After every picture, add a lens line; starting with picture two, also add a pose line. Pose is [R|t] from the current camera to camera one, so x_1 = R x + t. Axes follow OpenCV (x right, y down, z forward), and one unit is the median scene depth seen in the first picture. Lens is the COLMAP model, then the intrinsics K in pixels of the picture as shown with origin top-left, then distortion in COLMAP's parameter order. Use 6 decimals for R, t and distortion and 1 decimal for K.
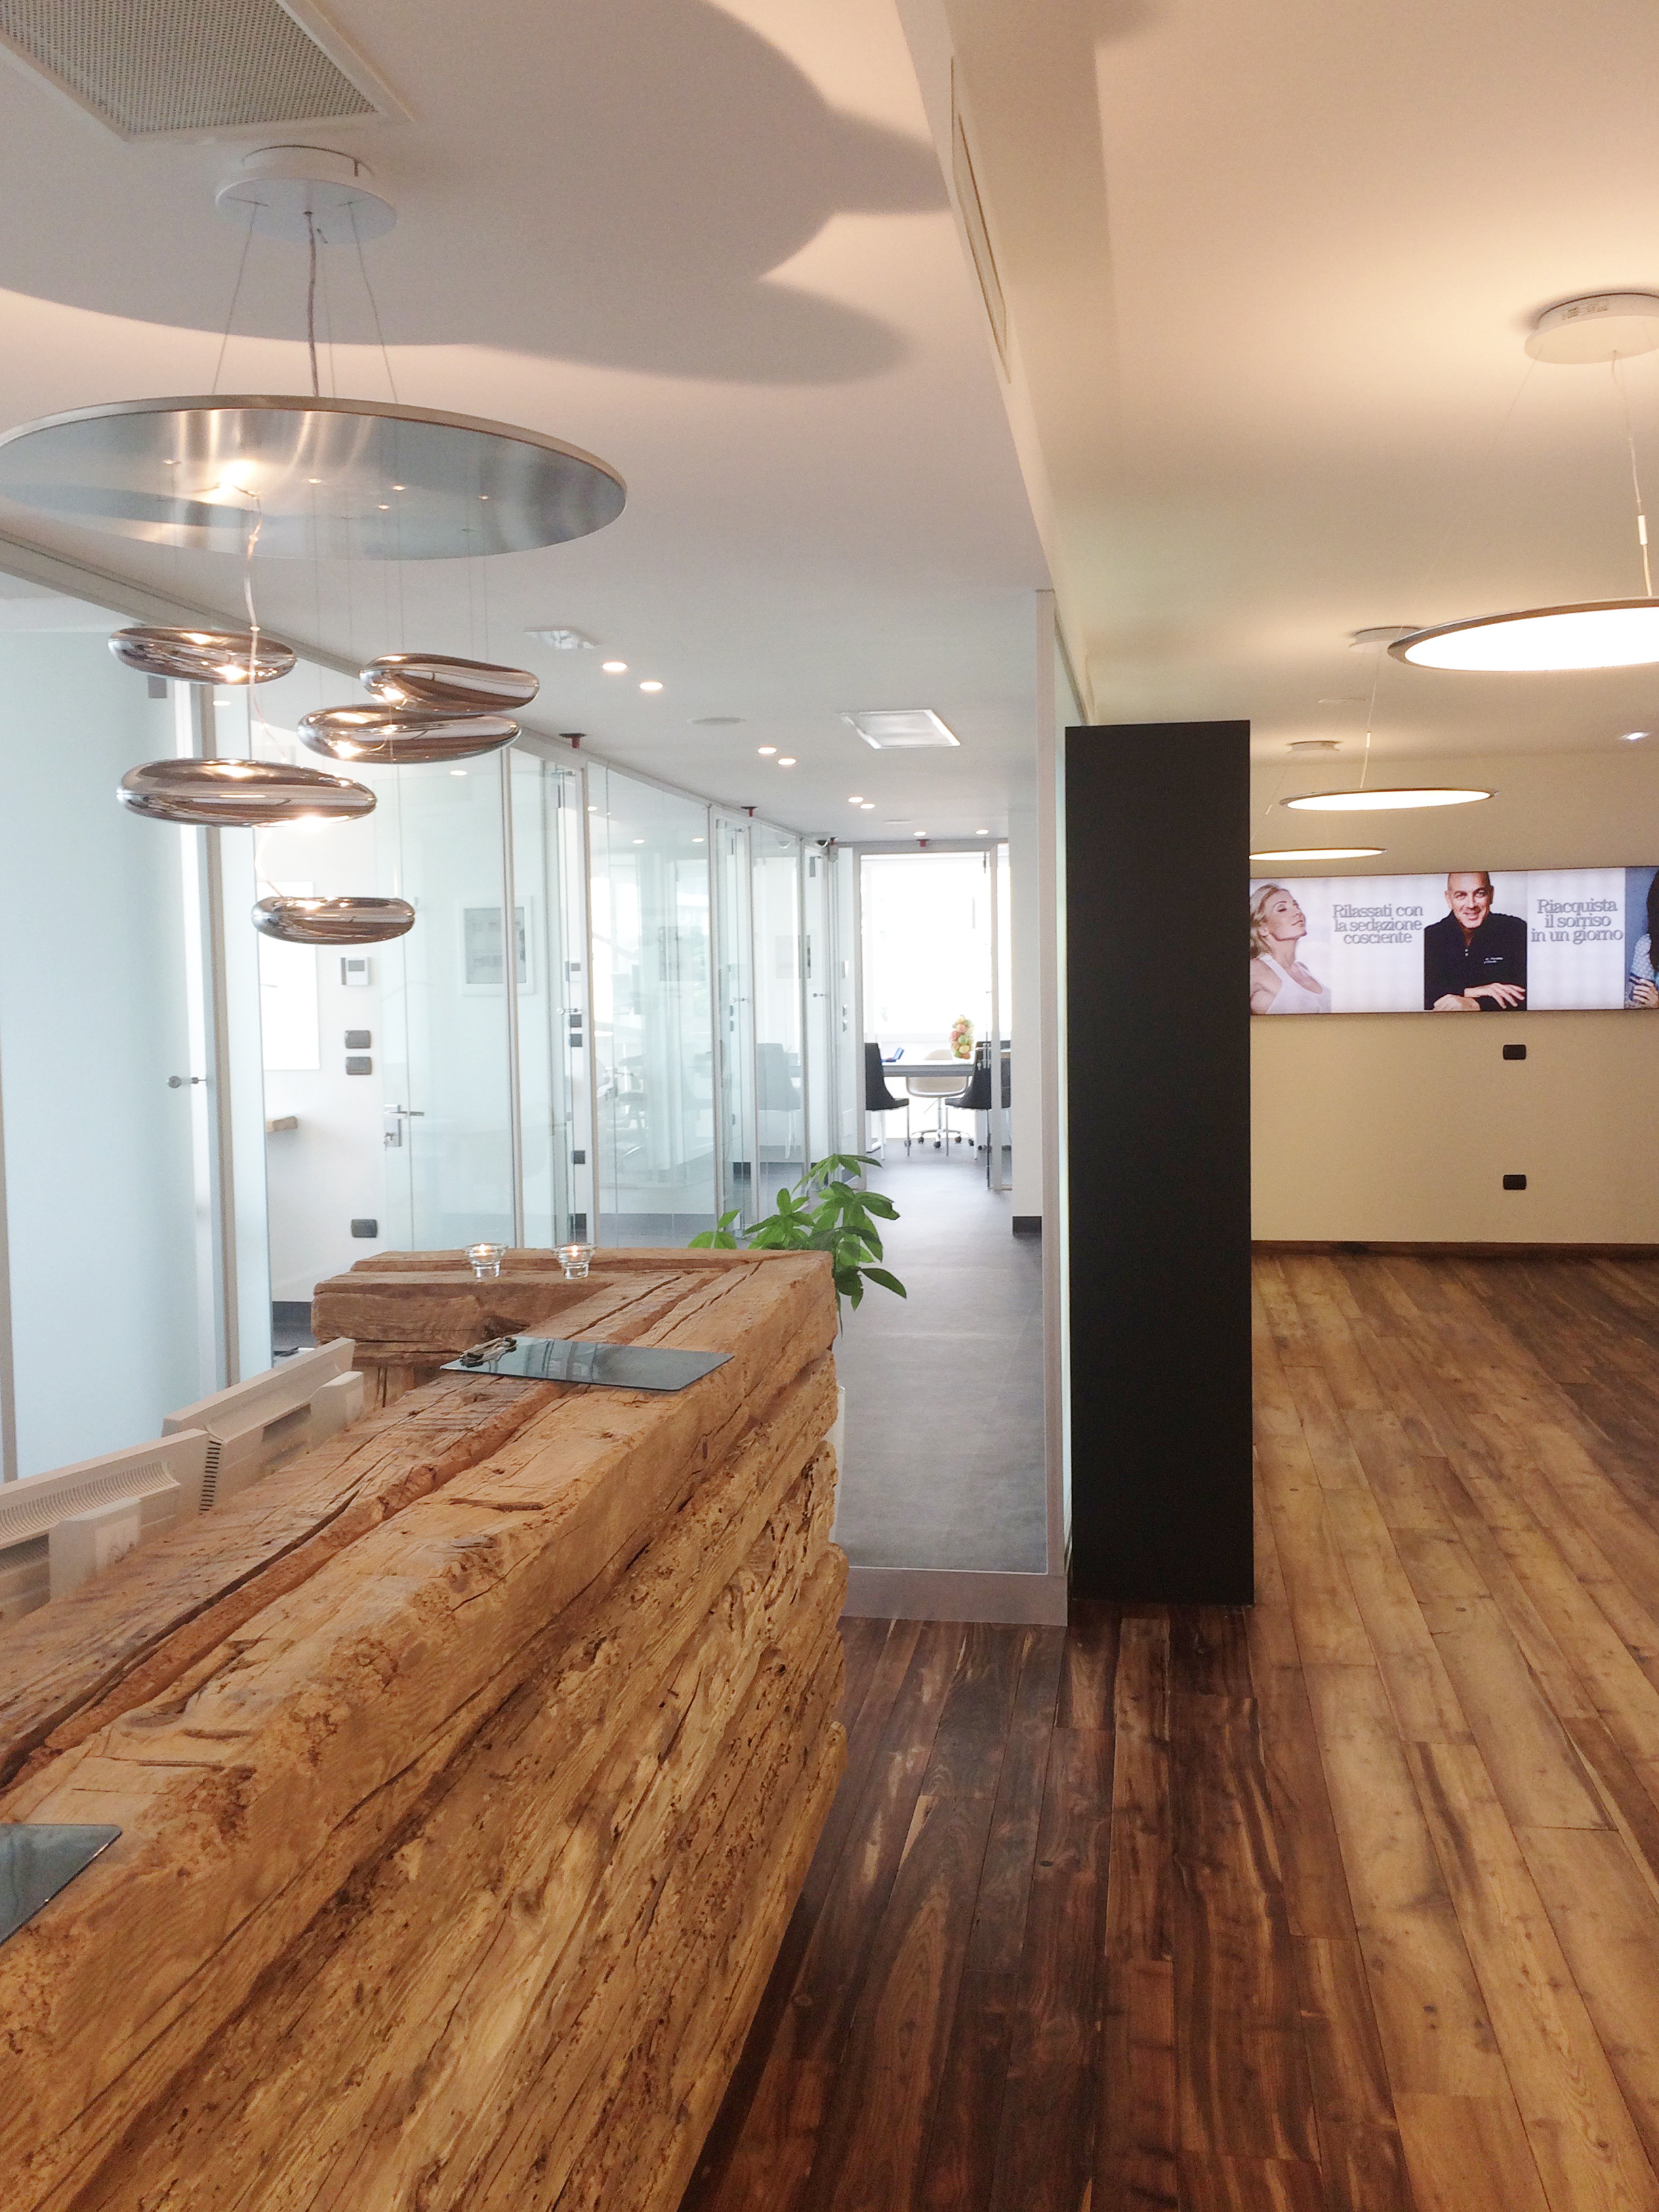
lens RADIAL K [[1928.1, 0, 839.7], [0, 1928.1, 1103.0], [0, 0, 1]] dist [0.056716, -0.072898]
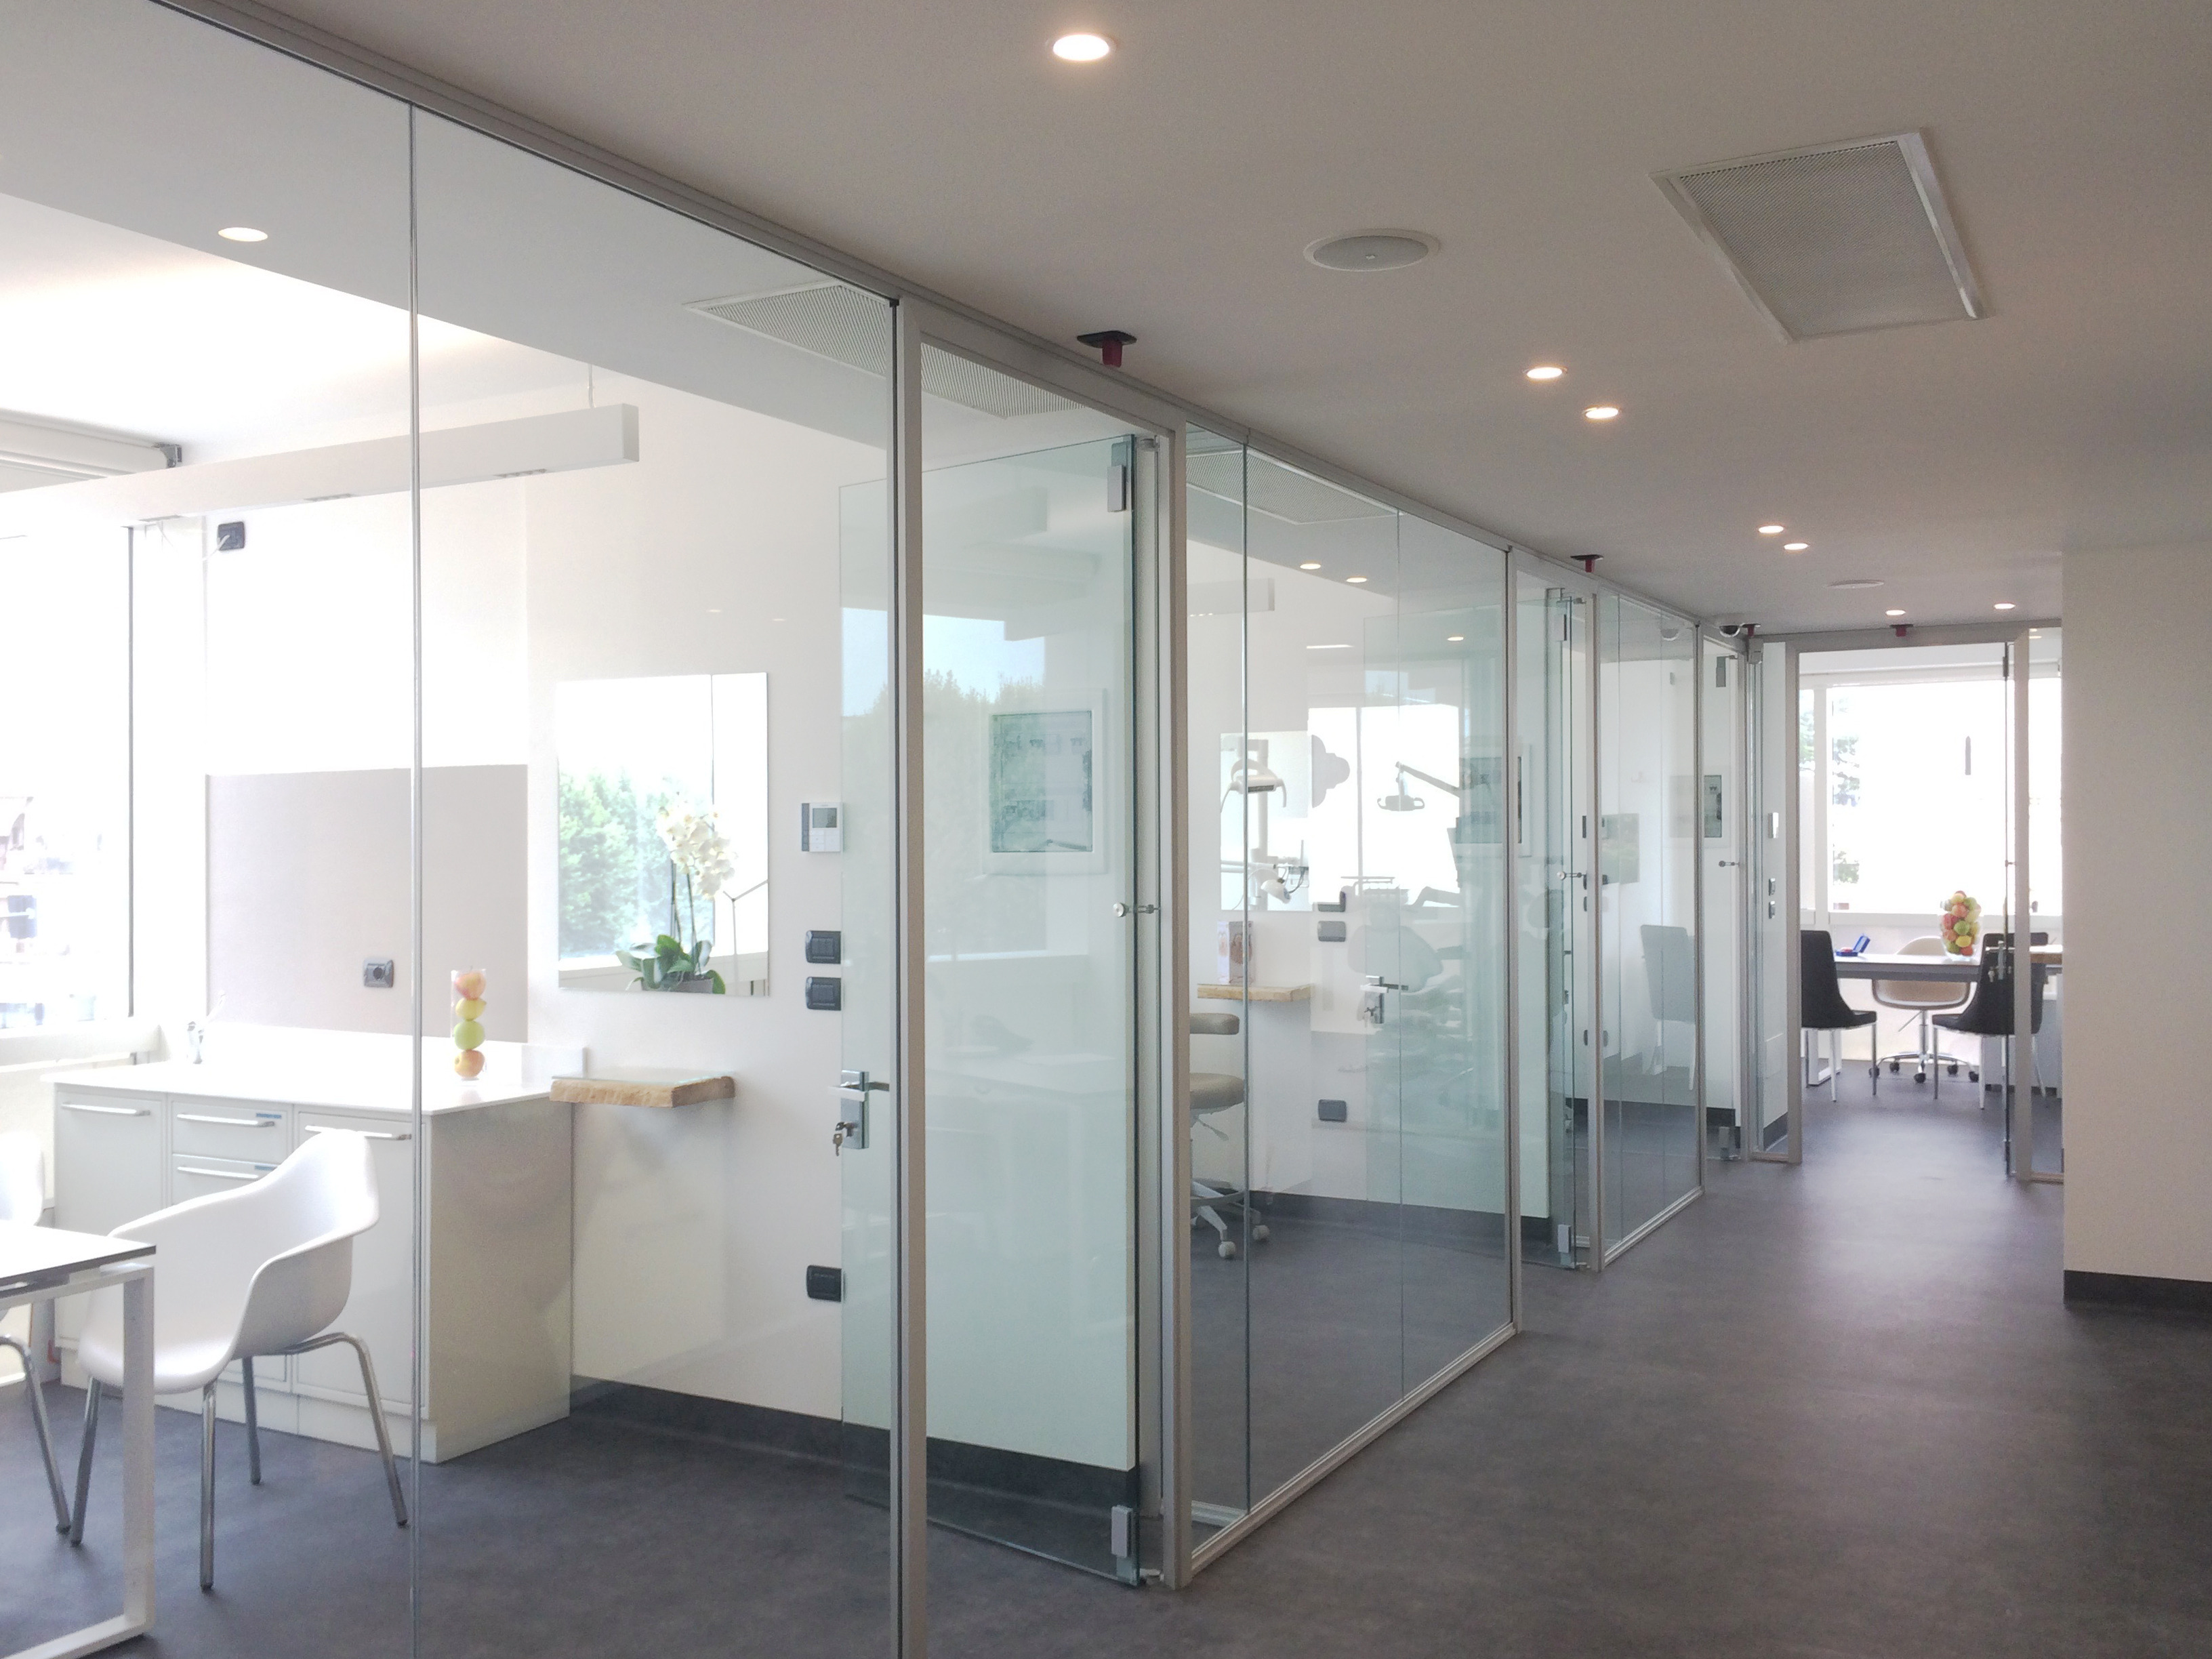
lens RADIAL K [[1928.1, 0, 1144.8], [0, 1928.1, 788.9], [0, 0, 1]] dist [0.056716, -0.072898]
pose [[0.946970, 0.009159, -0.321192, 0.011960], [-0.034877, 0.996618, -0.074409, -0.023207], [0.319424, 0.081665, 0.944086, 0.285825]]
